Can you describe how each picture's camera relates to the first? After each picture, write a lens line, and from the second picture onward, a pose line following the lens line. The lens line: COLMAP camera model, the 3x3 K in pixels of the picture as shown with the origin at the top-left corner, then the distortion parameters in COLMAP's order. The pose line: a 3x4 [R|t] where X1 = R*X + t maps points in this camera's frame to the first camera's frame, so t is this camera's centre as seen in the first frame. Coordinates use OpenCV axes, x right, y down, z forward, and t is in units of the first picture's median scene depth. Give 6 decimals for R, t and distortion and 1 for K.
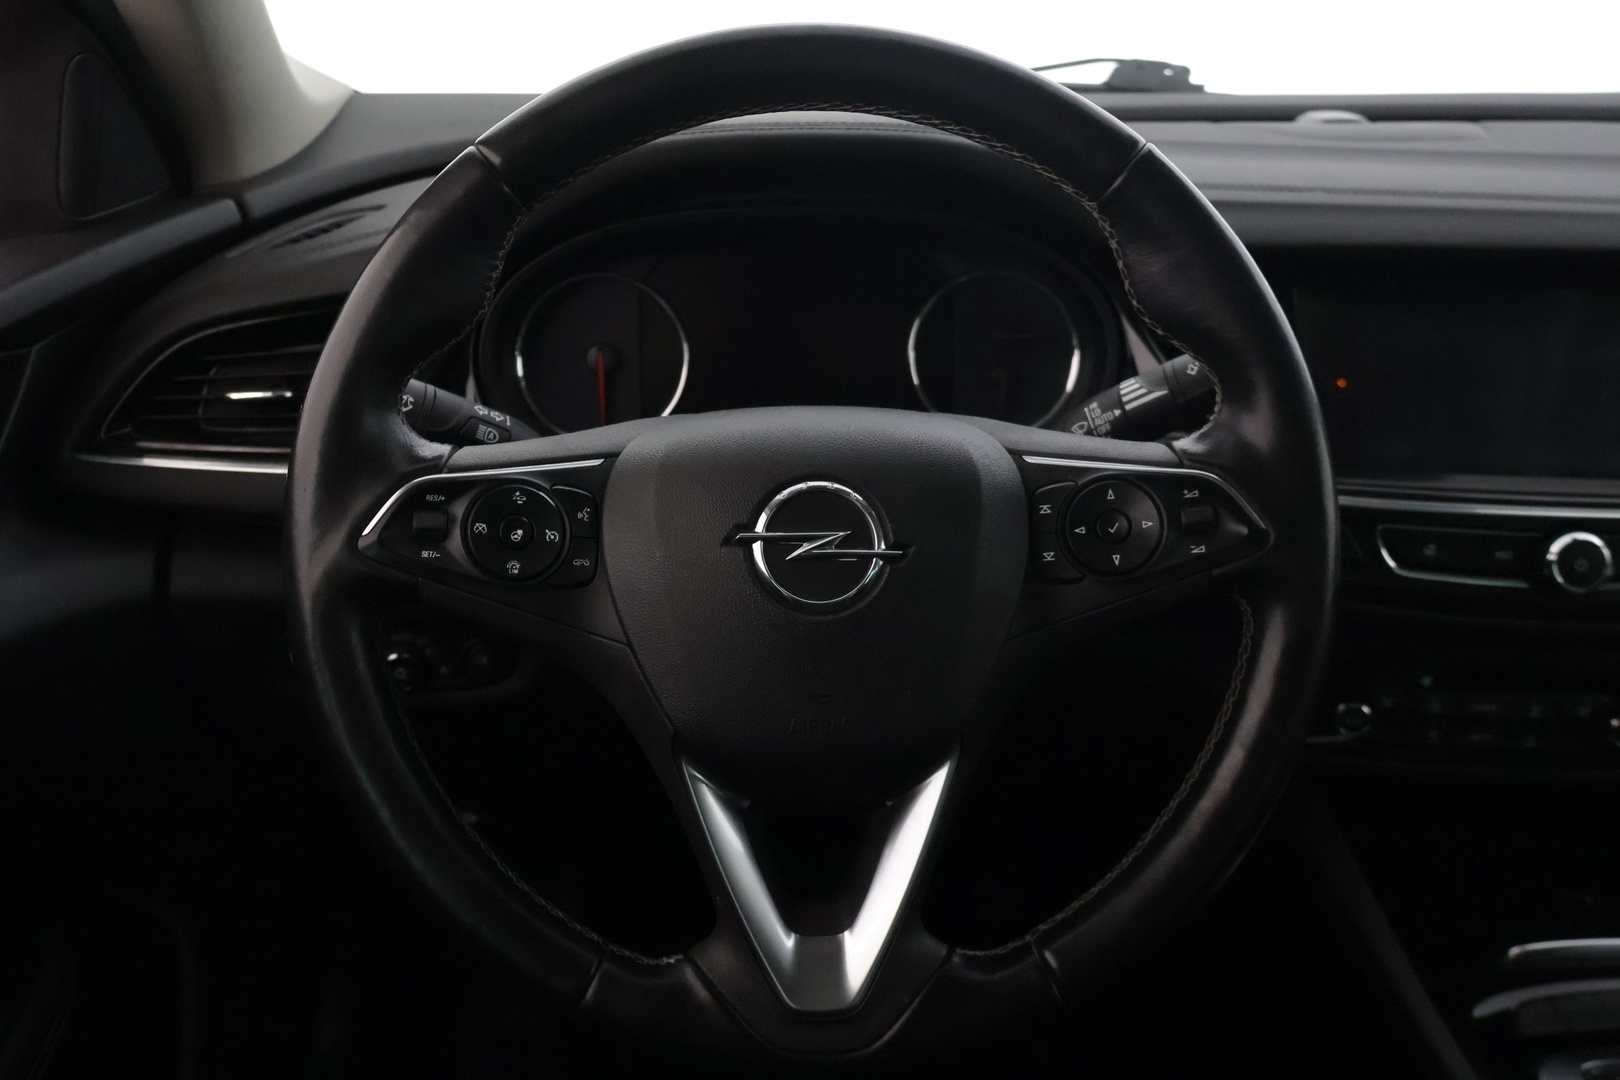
lens RADIAL K [[1570.6, 0, 812.1], [0, 1570.6, 545.7], [0, 0, 1]] dist [0.019380, 0.000000]
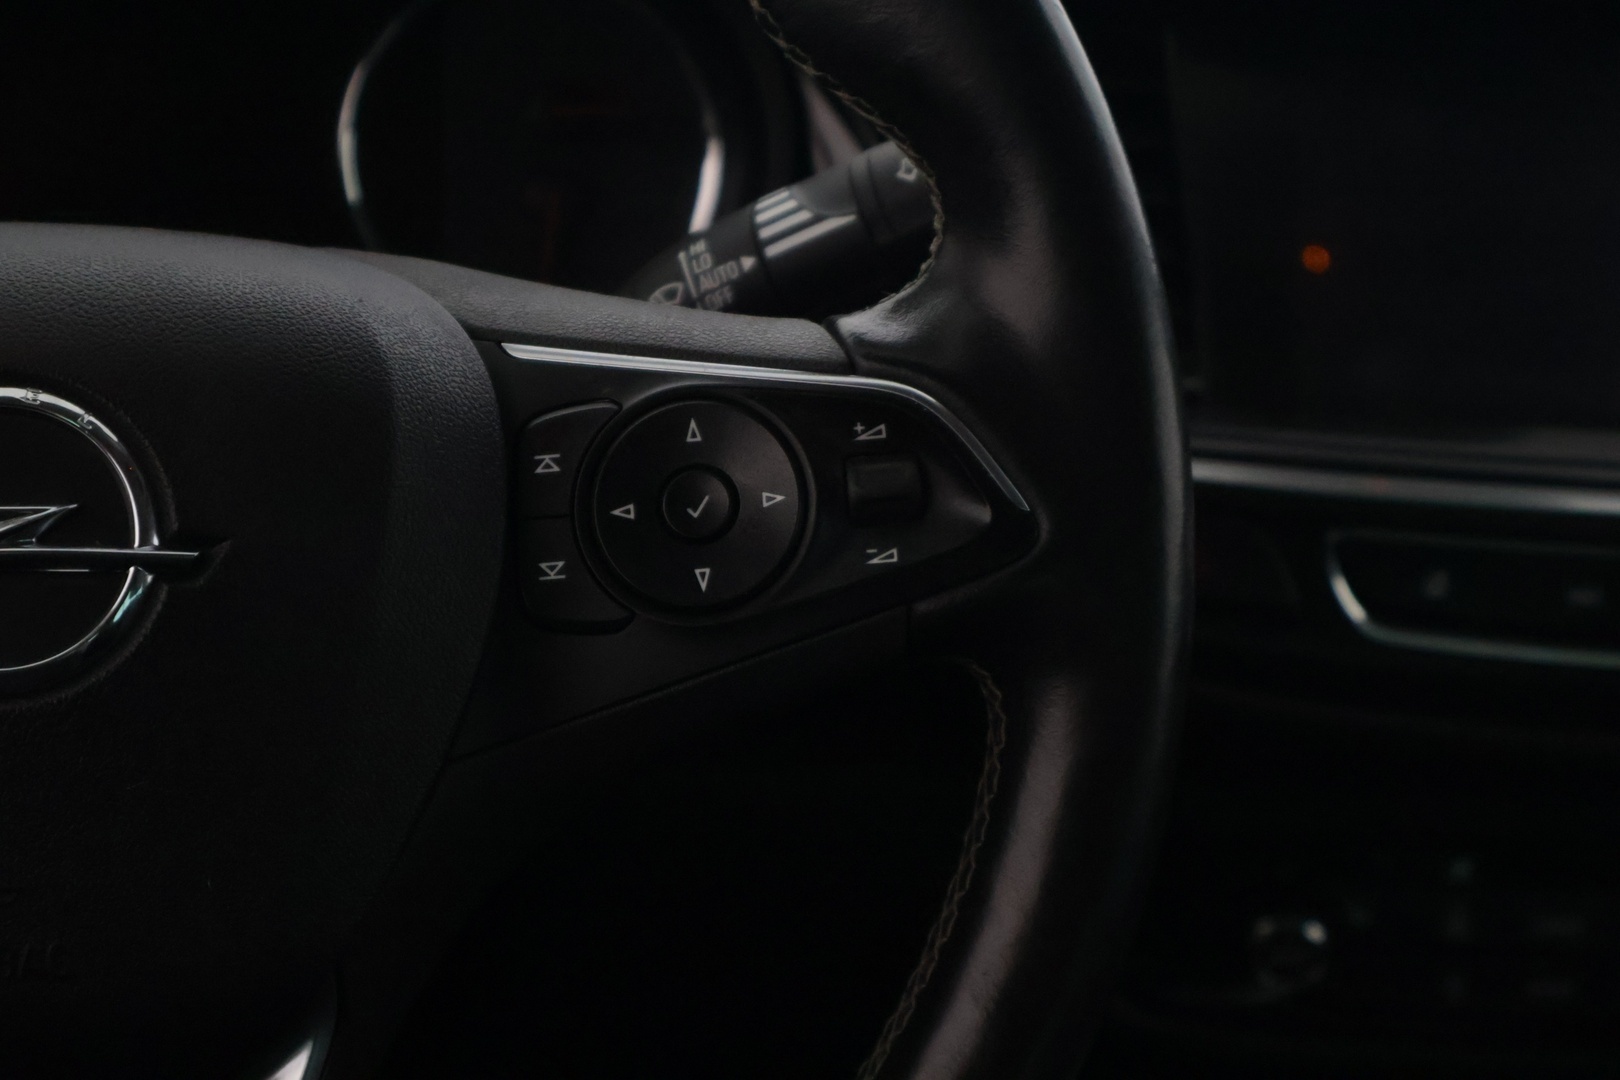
lens RADIAL K [[3335.4, 0, 807.5], [0, 3335.4, 532.4], [0, 0, 1]] dist [0.062198, 0.000000]
pose [[0.988643, 0.011506, 0.149840, 0.081585], [-0.007570, 0.999612, -0.026809, 0.020642], [-0.150090, 0.025371, 0.988347, 0.069004]]
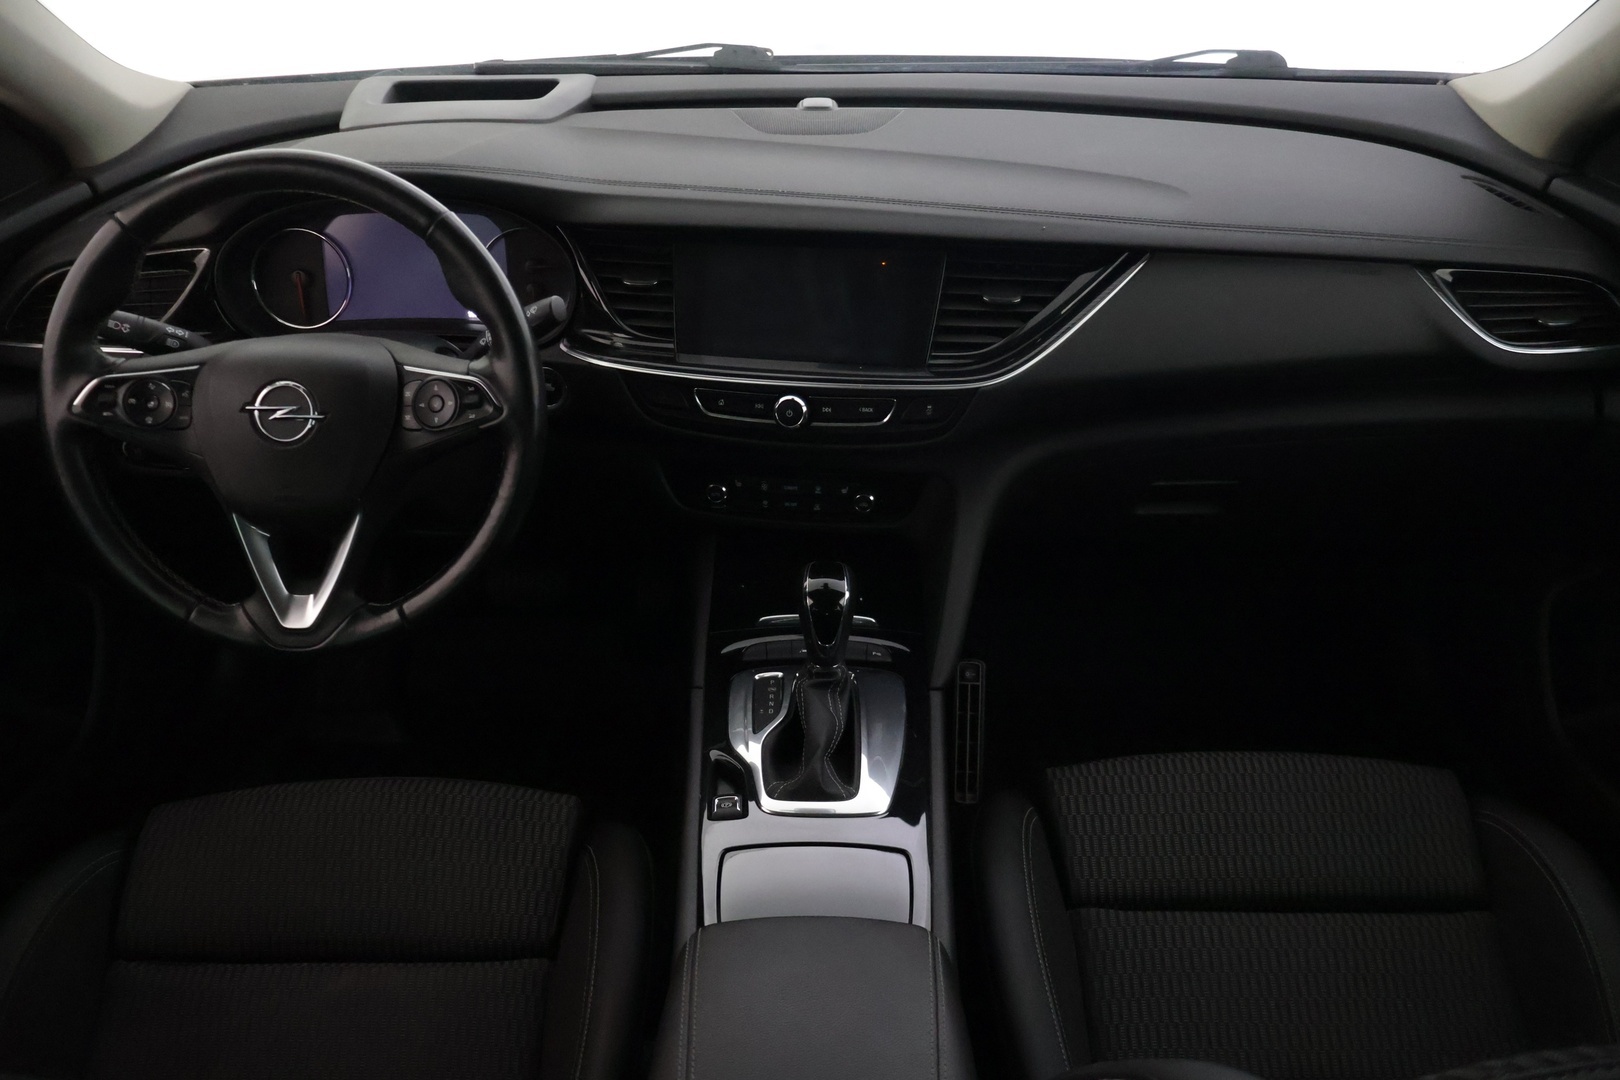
lens RADIAL K [[1366.4, 0, 810.7], [0, 1366.4, 548.3], [0, 0, 1]] dist [-0.013340, 0.007913]
pose [[0.998937, 0.020849, -0.041112, 0.757353], [-0.013516, 0.985147, 0.171183, -0.138256], [0.044071, -0.170445, 0.984381, -0.769225]]
